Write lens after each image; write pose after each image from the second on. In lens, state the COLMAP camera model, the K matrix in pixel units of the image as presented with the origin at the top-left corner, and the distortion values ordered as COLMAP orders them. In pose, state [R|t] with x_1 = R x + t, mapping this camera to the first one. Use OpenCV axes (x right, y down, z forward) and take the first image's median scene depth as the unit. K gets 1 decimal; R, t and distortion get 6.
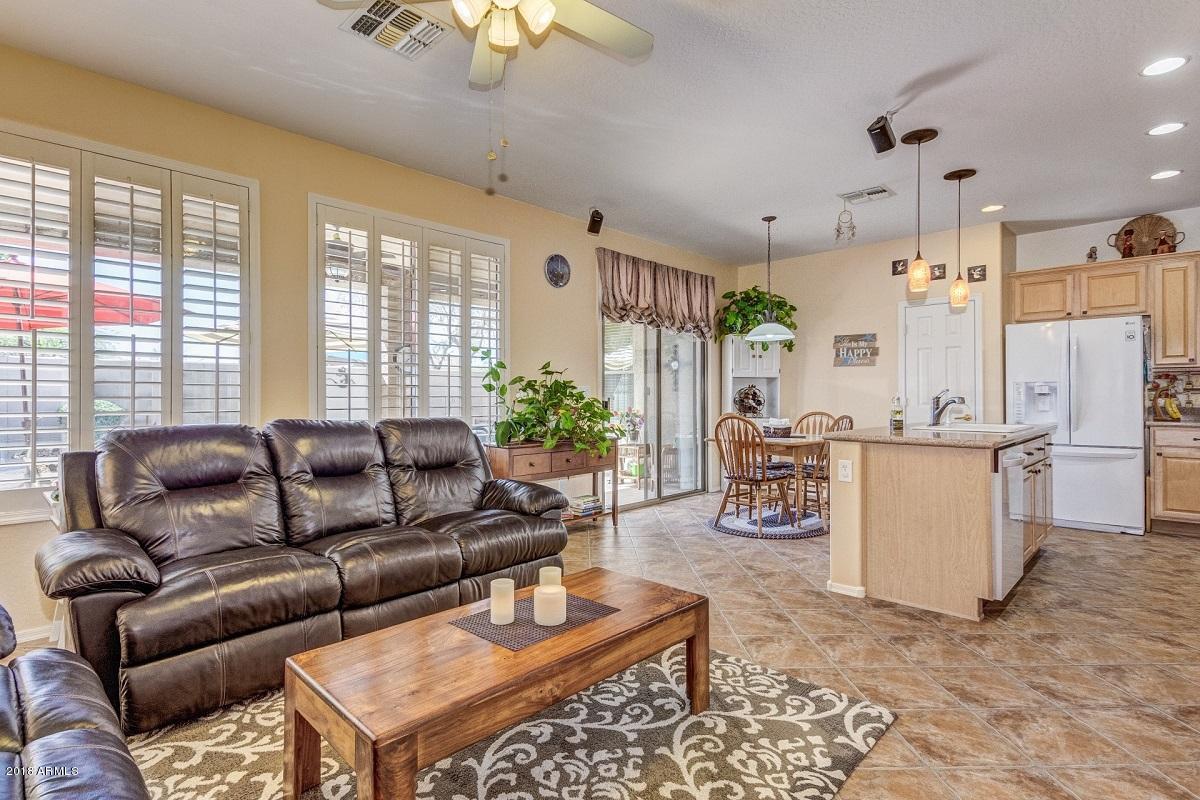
lens RADIAL K [[594.8, 0, 600.0], [0, 594.8, 400.0], [0, 0, 1]] dist [0.020011, -0.012252]
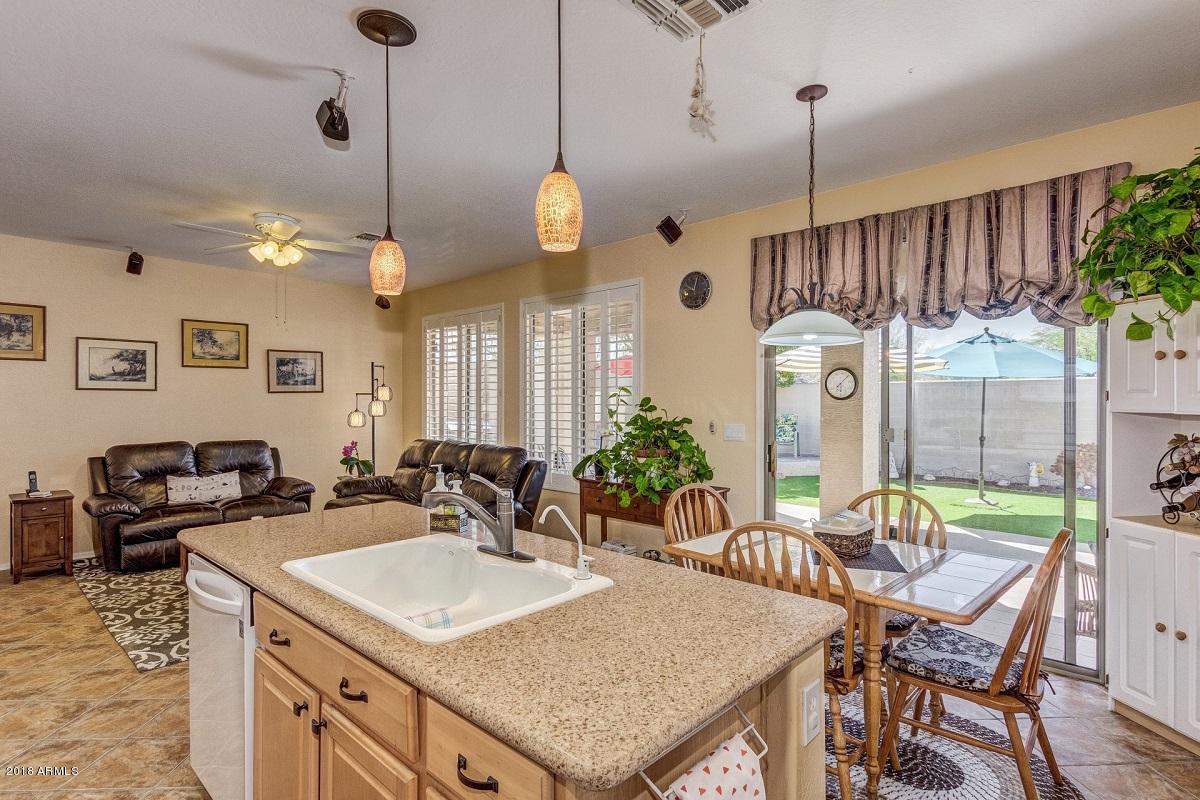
lens RADIAL K [[594.8, 0, 600.0], [0, 594.8, 400.0], [0, 0, 1]] dist [0.020011, -0.012252]
pose [[0.017385, 0.004741, -0.999838, 0.780013], [-0.007041, 0.999965, 0.004620, -0.057474], [0.999824, 0.006960, 0.017417, 0.826961]]
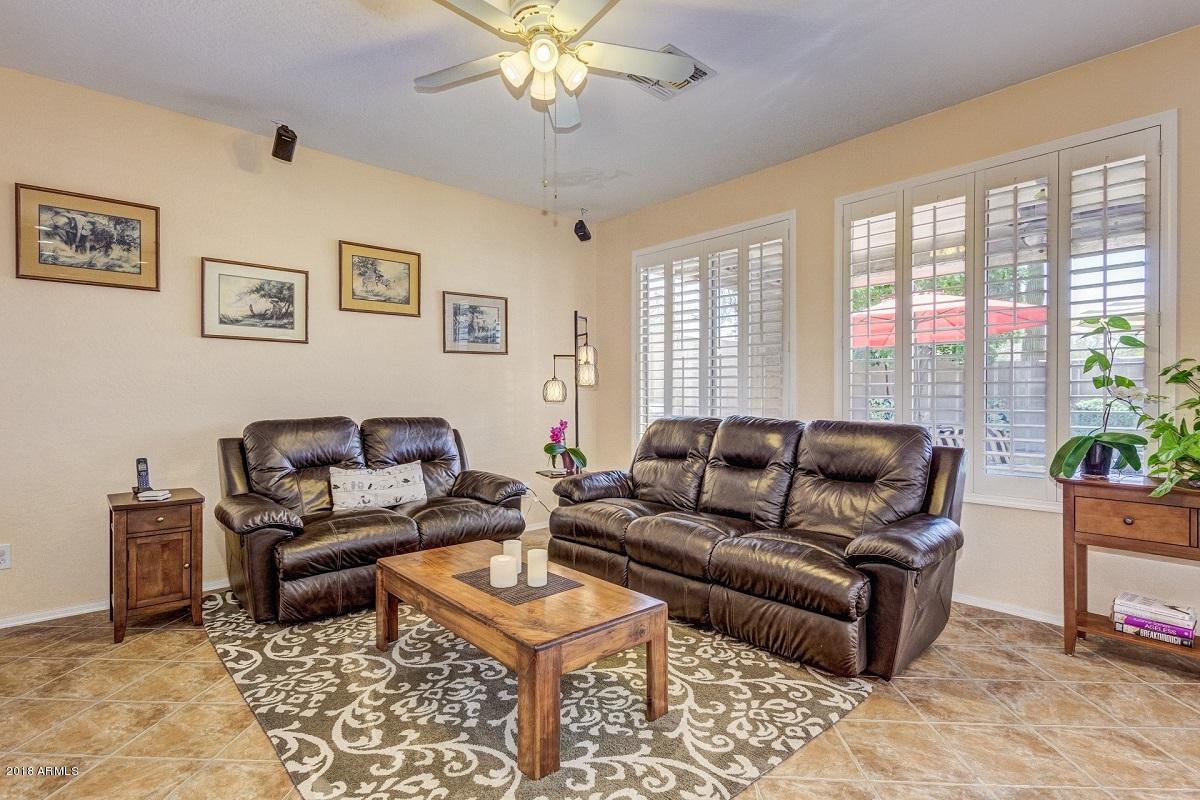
lens RADIAL K [[585.5, 0, 596.4], [0, 585.5, 398.1], [0, 0, 1]] dist [0.005579, -0.000358]
pose [[-0.072293, 0.007728, -0.997354, 0.389221], [-0.004827, 0.999956, 0.008098, -0.003975], [0.997372, 0.005400, -0.072252, 0.460453]]
